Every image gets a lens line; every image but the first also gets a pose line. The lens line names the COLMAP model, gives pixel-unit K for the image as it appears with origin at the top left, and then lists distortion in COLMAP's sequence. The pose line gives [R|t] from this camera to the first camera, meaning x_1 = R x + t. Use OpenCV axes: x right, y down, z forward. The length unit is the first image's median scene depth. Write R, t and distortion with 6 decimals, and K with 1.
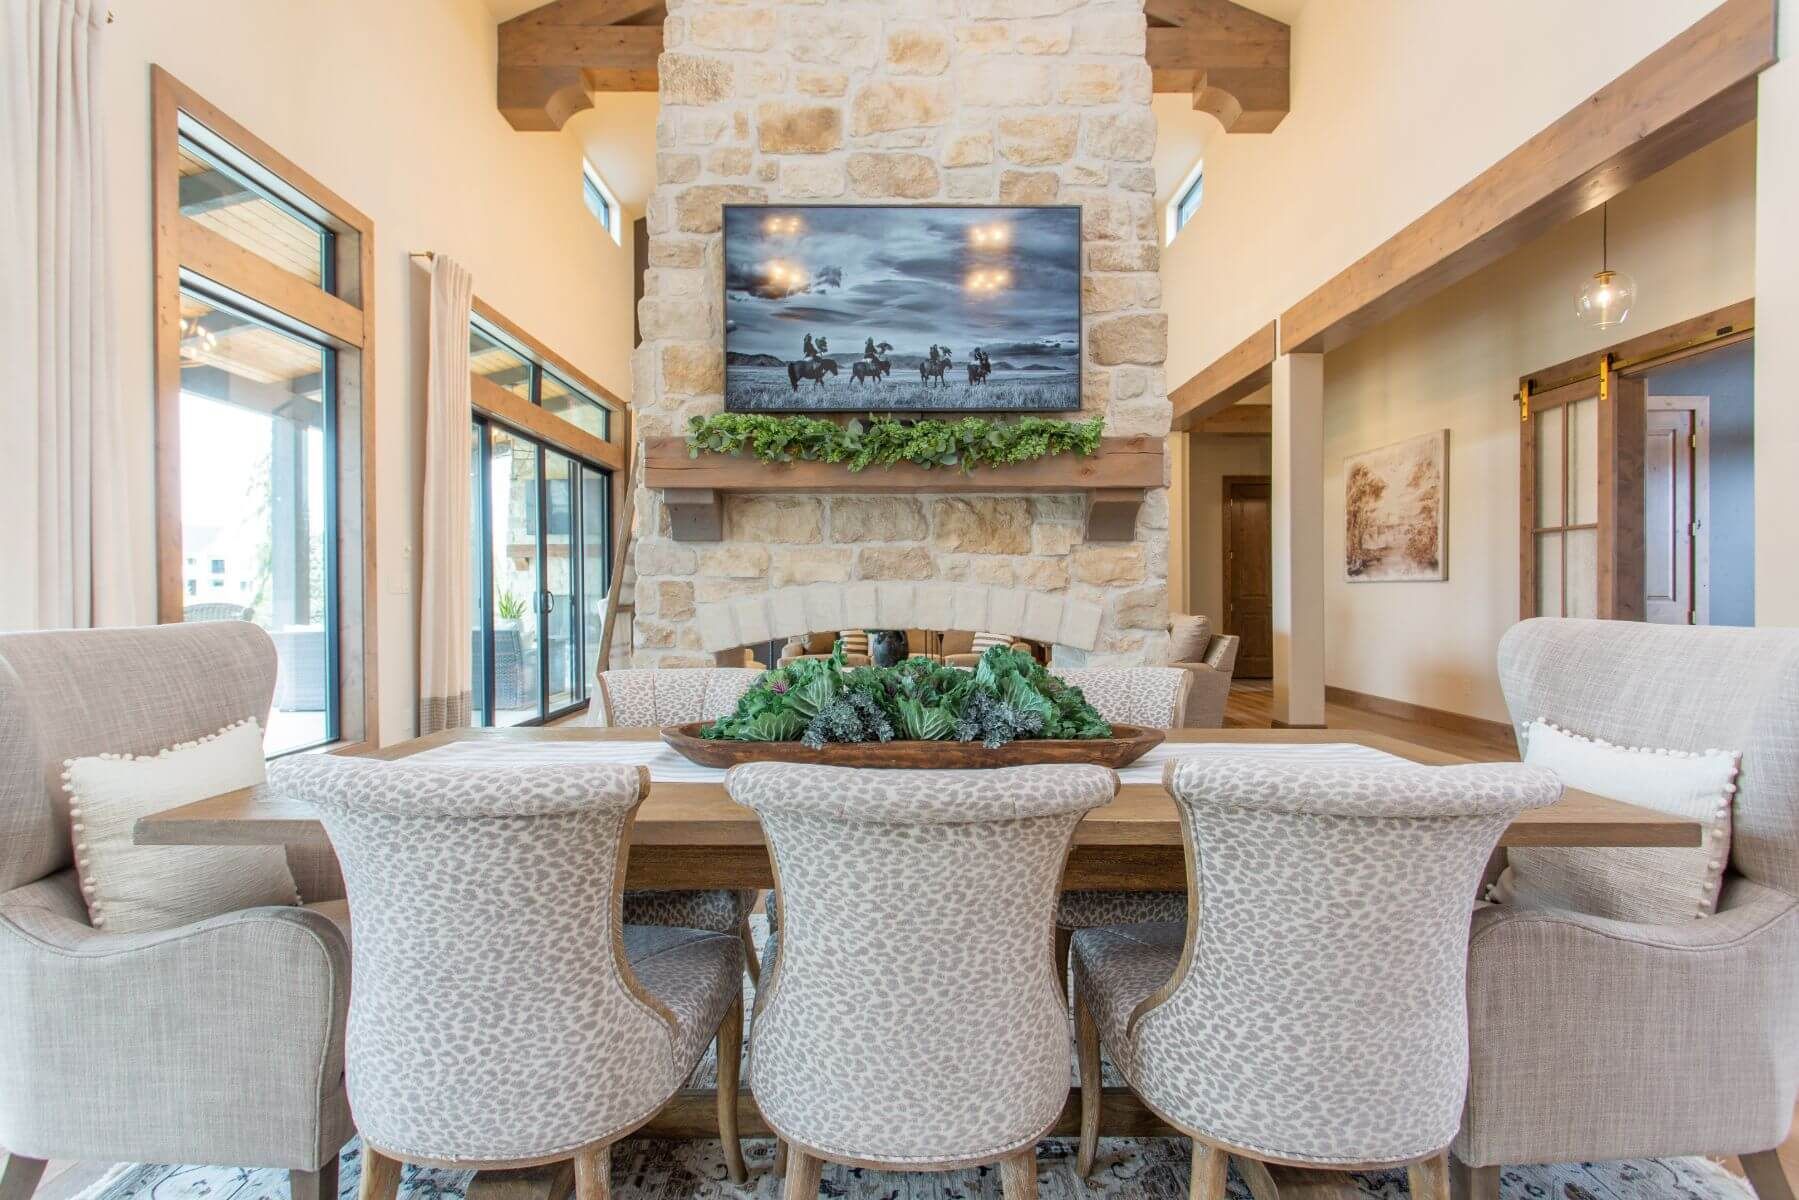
lens RADIAL K [[856.5, 0, 897.8], [0, 856.5, 592.3], [0, 0, 1]] dist [0.000600, 0.002072]
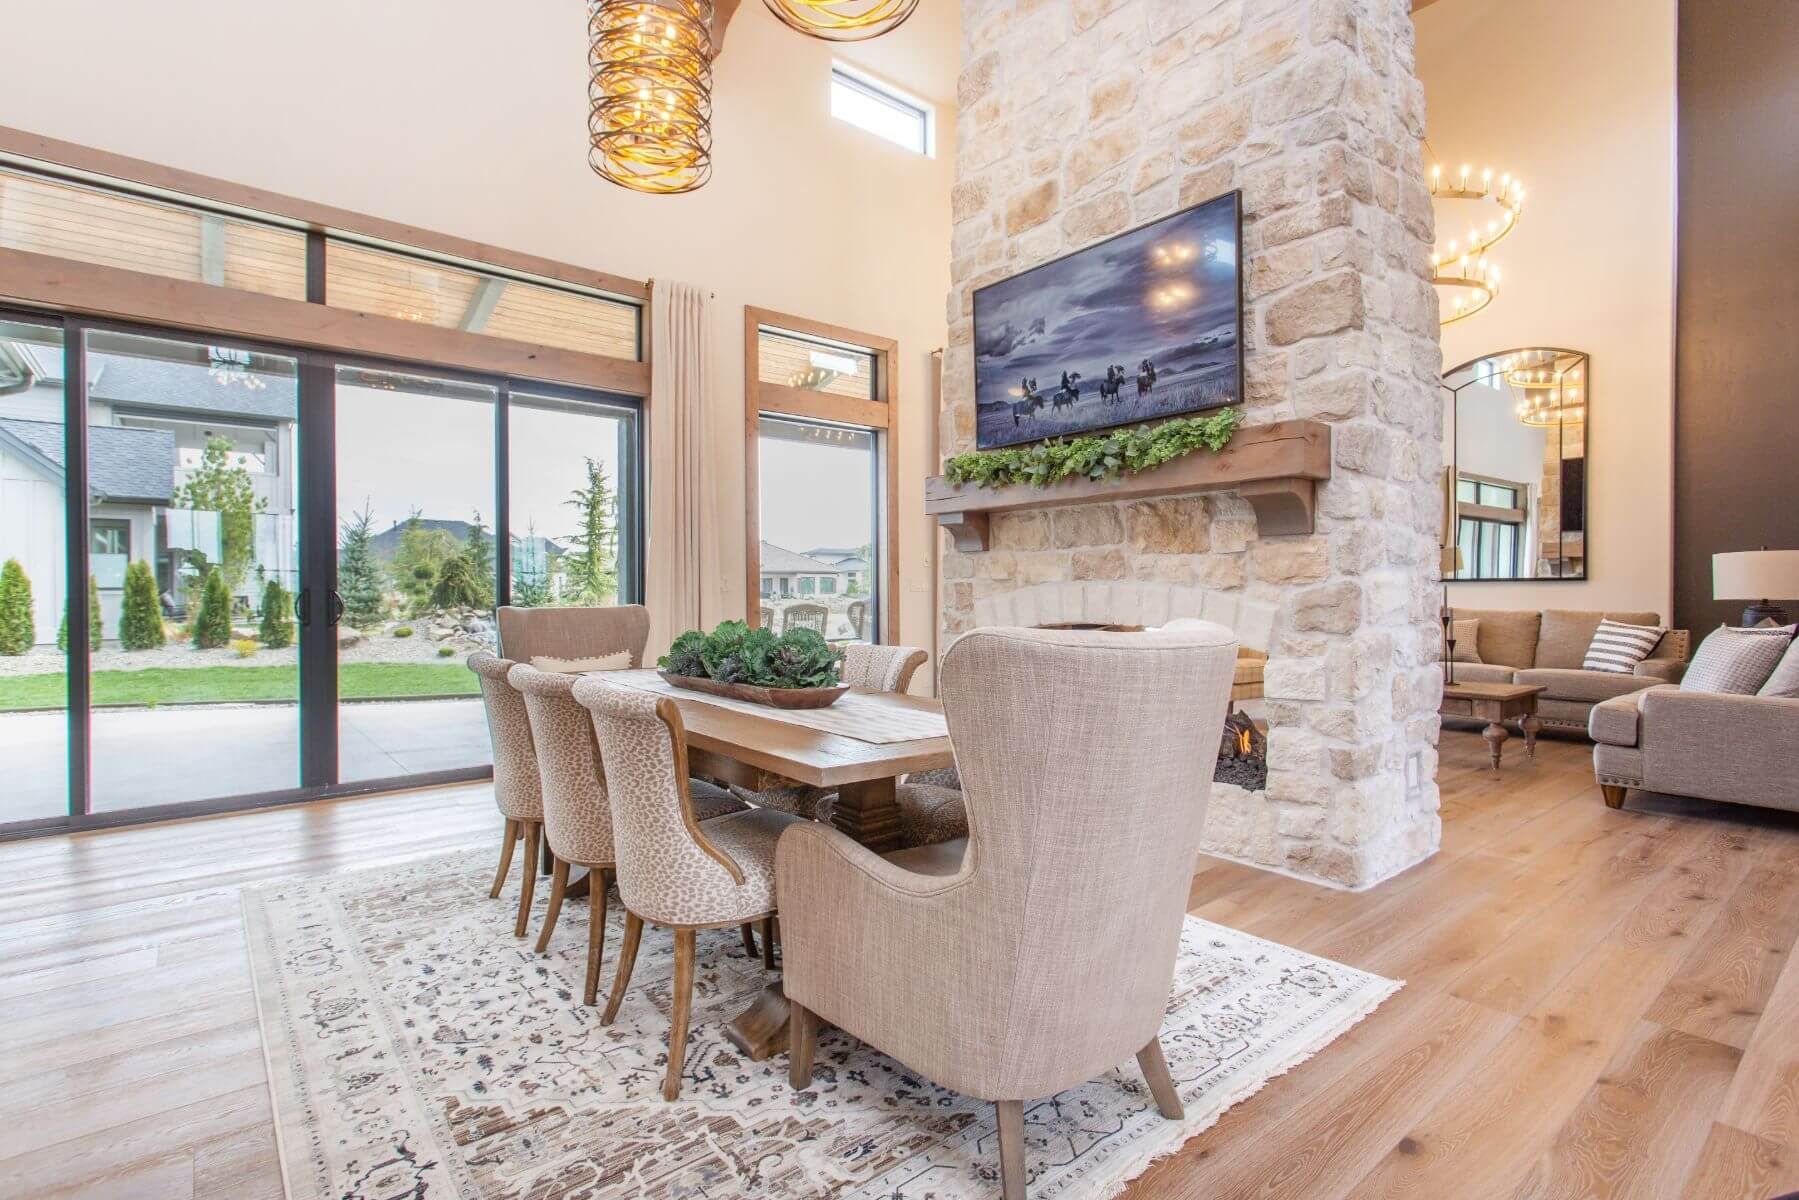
lens RADIAL K [[856.5, 0, 902.3], [0, 856.5, 594.3], [0, 0, 1]] dist [0.000600, 0.002072]
pose [[0.626591, 0.003337, -0.779341, 0.729161], [-0.000655, 0.999993, 0.003755, 0.000406], [0.779348, -0.001843, 0.626588, 0.102214]]
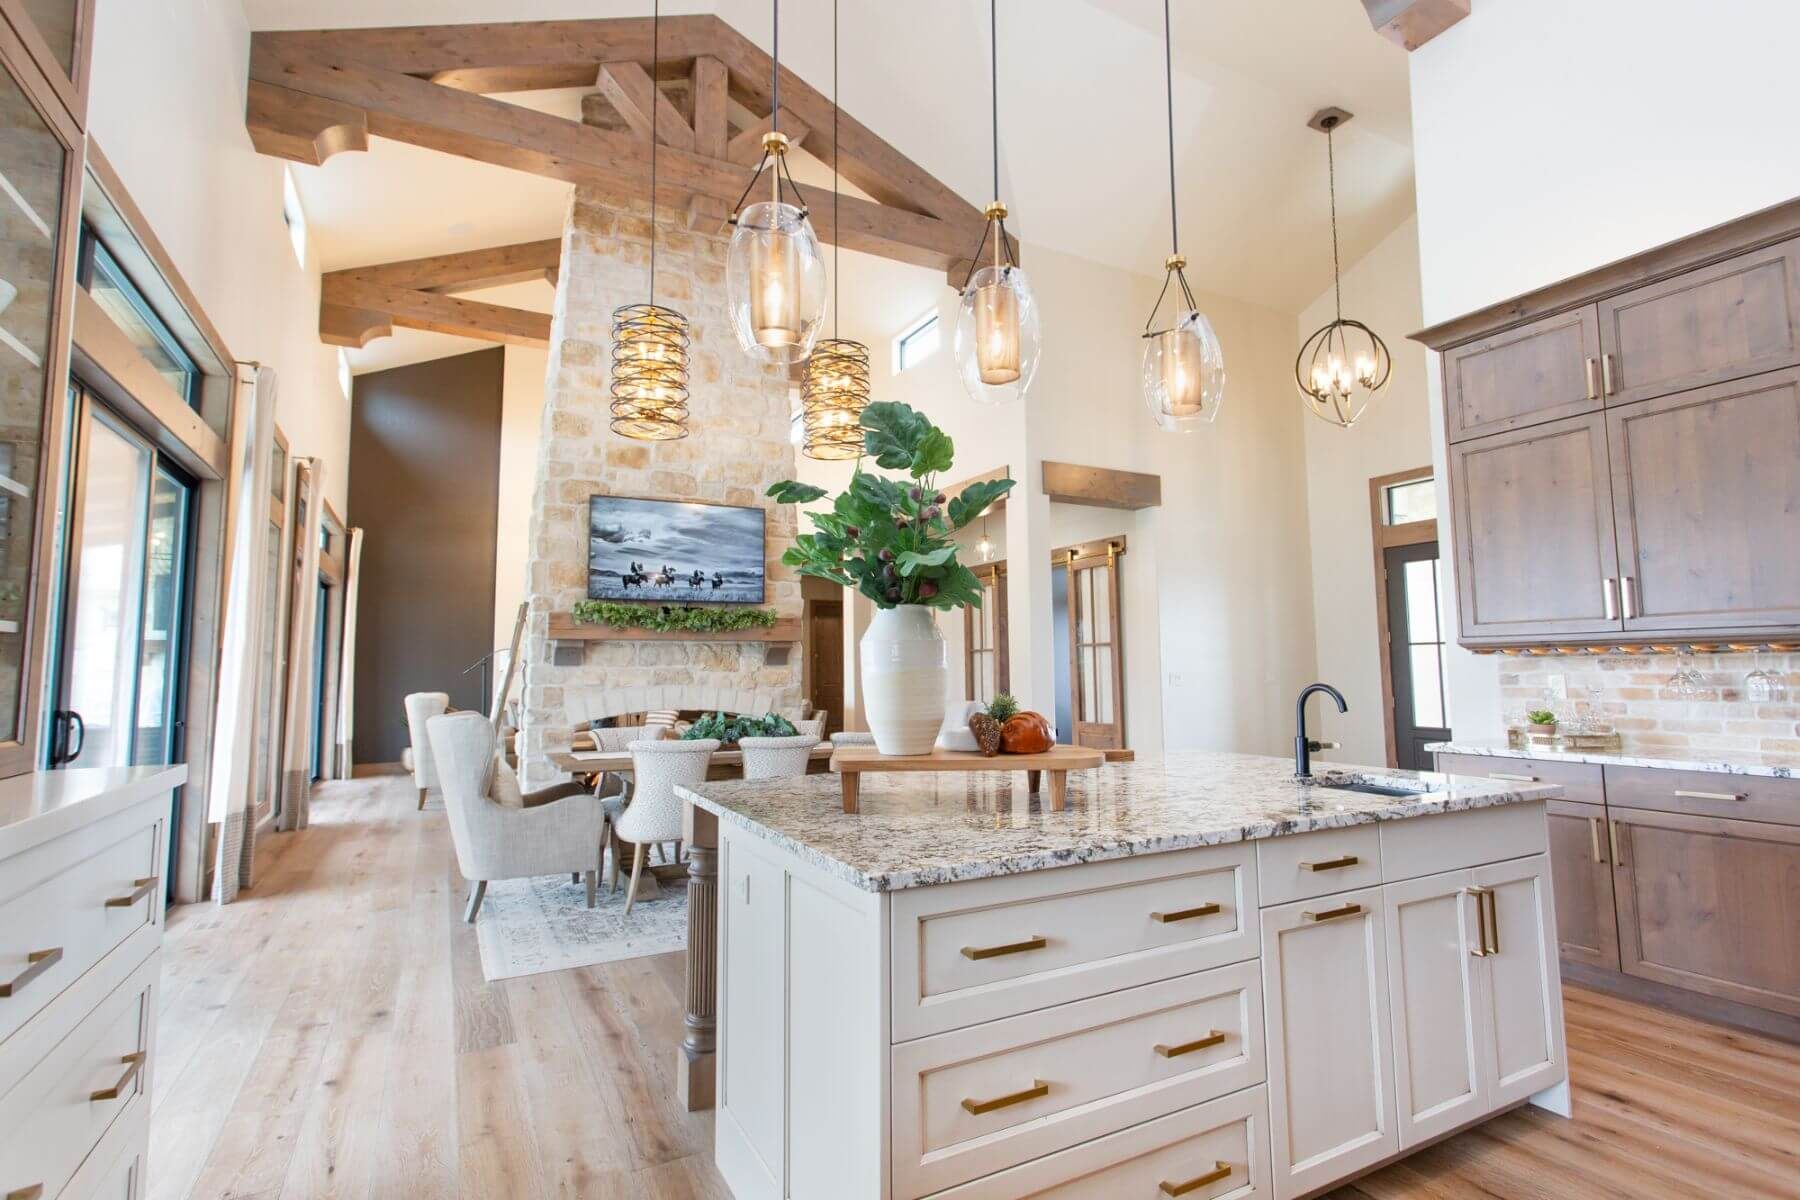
lens RADIAL K [[857.0, 0, 895.1], [0, 857.0, 600.3], [0, 0, 1]] dist [0.000600, 0.002072]
pose [[0.887533, 0.033031, 0.459559, -0.473218], [0.007580, 0.996245, -0.086246, -0.035579], [-0.460682, 0.080029, 0.883950, -1.023008]]
